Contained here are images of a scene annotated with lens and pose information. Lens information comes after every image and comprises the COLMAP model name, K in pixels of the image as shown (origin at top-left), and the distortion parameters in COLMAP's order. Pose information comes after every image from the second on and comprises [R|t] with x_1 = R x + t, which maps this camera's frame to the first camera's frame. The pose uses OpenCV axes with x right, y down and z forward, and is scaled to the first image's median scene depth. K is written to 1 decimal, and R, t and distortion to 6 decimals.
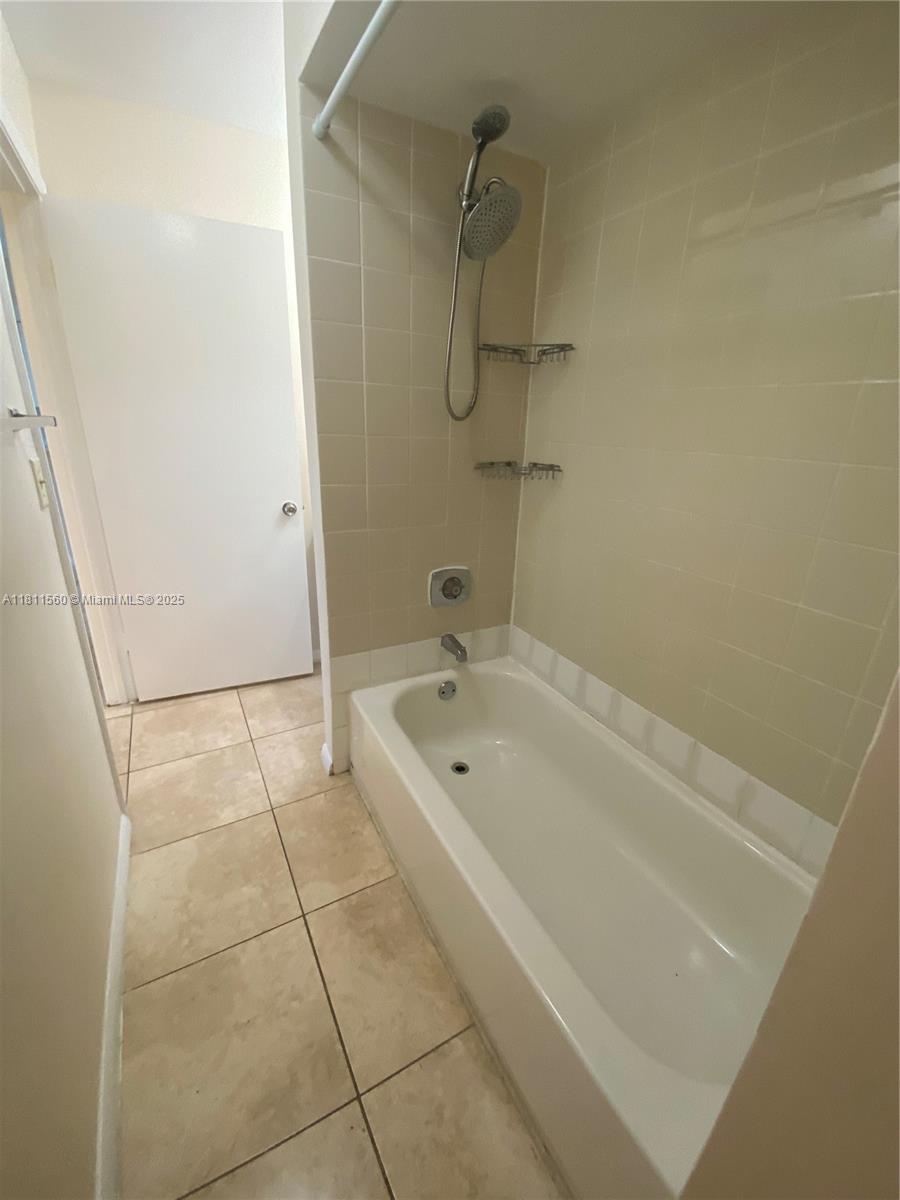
lens RADIAL K [[481.9, 0, 446.6], [0, 481.9, 600.9], [0, 0, 1]] dist [0.032714, -0.022487]
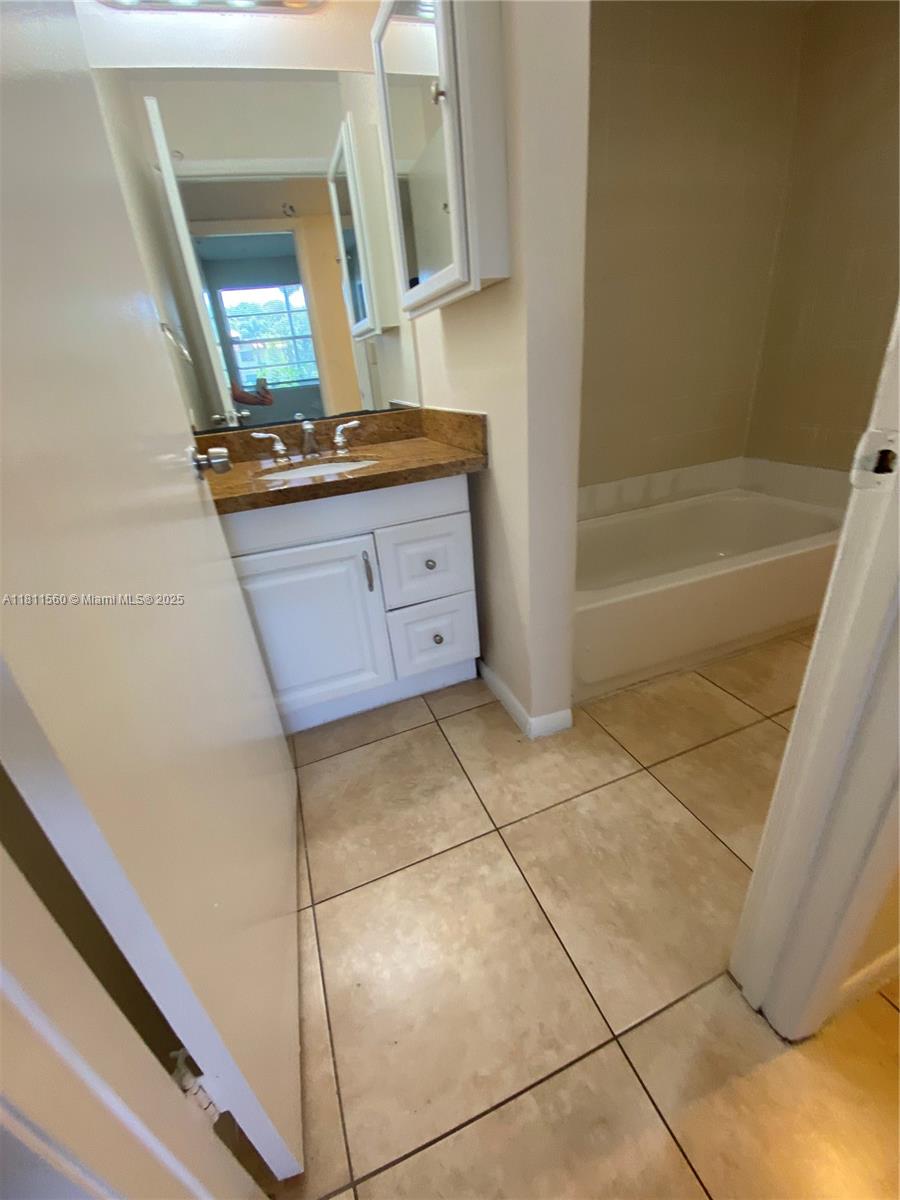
lens RADIAL K [[481.9, 0, 446.6], [0, 481.9, 600.9], [0, 0, 1]] dist [0.032714, -0.022487]
pose [[0.143001, -0.461565, 0.875504, -0.899404], [0.431428, 0.825199, 0.364577, -0.191243], [-0.890742, 0.325582, 0.317137, 0.900098]]
